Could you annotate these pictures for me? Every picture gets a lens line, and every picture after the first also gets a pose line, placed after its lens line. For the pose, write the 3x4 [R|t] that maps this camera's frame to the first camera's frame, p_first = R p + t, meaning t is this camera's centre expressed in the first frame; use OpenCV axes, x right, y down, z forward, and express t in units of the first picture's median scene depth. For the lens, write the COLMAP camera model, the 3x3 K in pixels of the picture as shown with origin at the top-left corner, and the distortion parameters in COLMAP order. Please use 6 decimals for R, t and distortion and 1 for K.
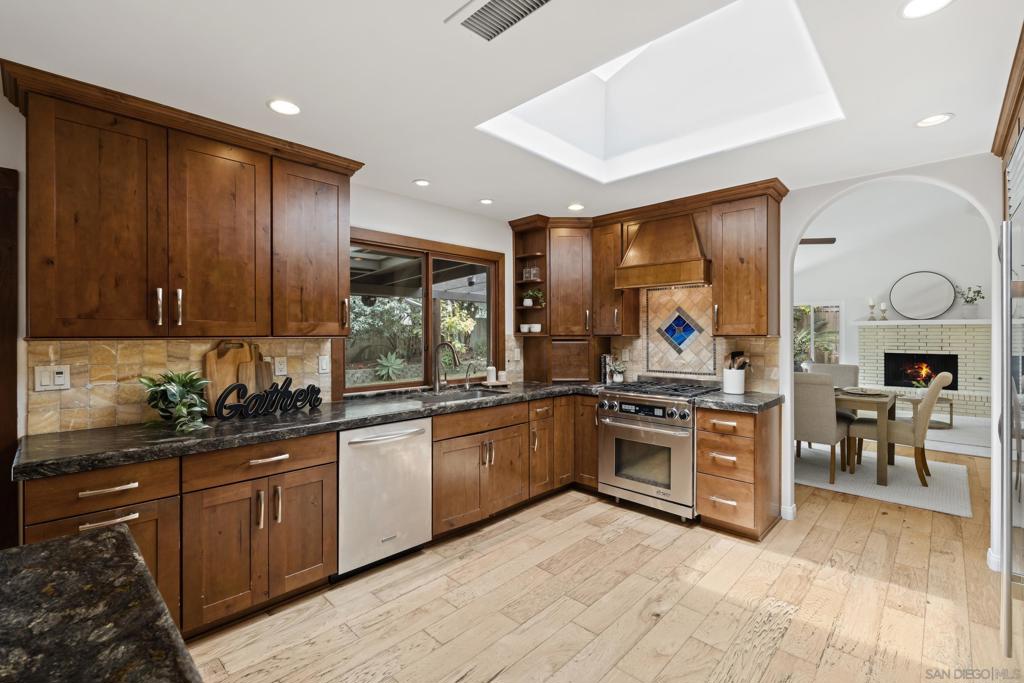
lens RADIAL K [[450.1, 0, 508.6], [0, 450.1, 332.9], [0, 0, 1]] dist [-0.002283, -0.000298]
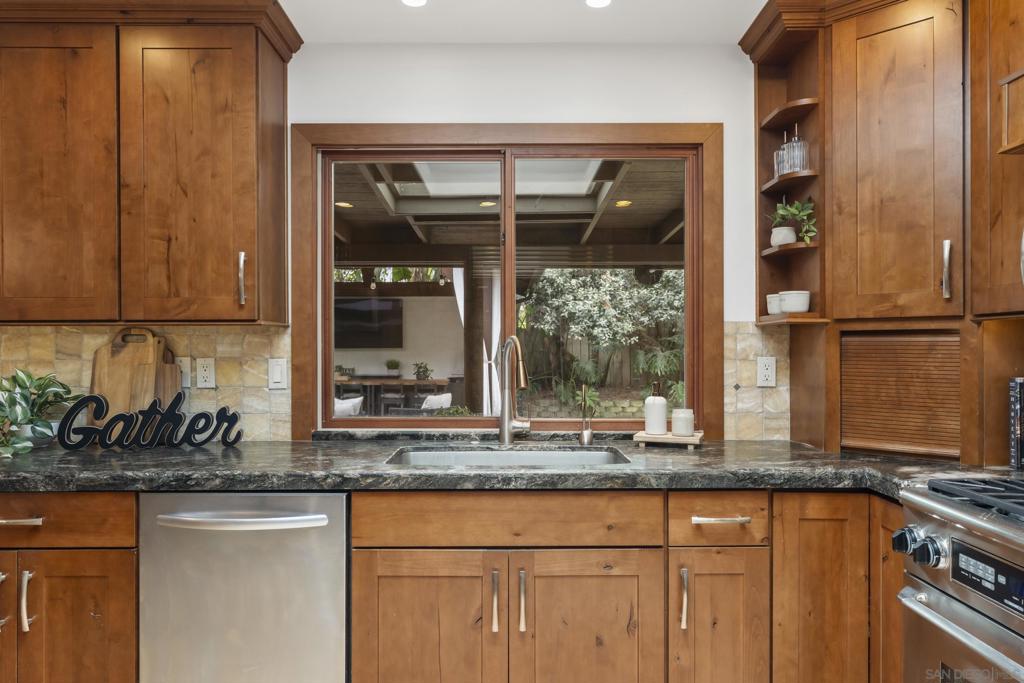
lens RADIAL K [[700.0, 0, 512.5], [0, 700.0, 346.6], [0, 0, 1]] dist [0.002502, -0.005702]
pose [[0.705584, 0.000776, -0.708626, 0.369151], [0.003053, 0.999987, 0.004135, 0.028293], [0.708620, -0.005081, 0.705572, 0.500811]]
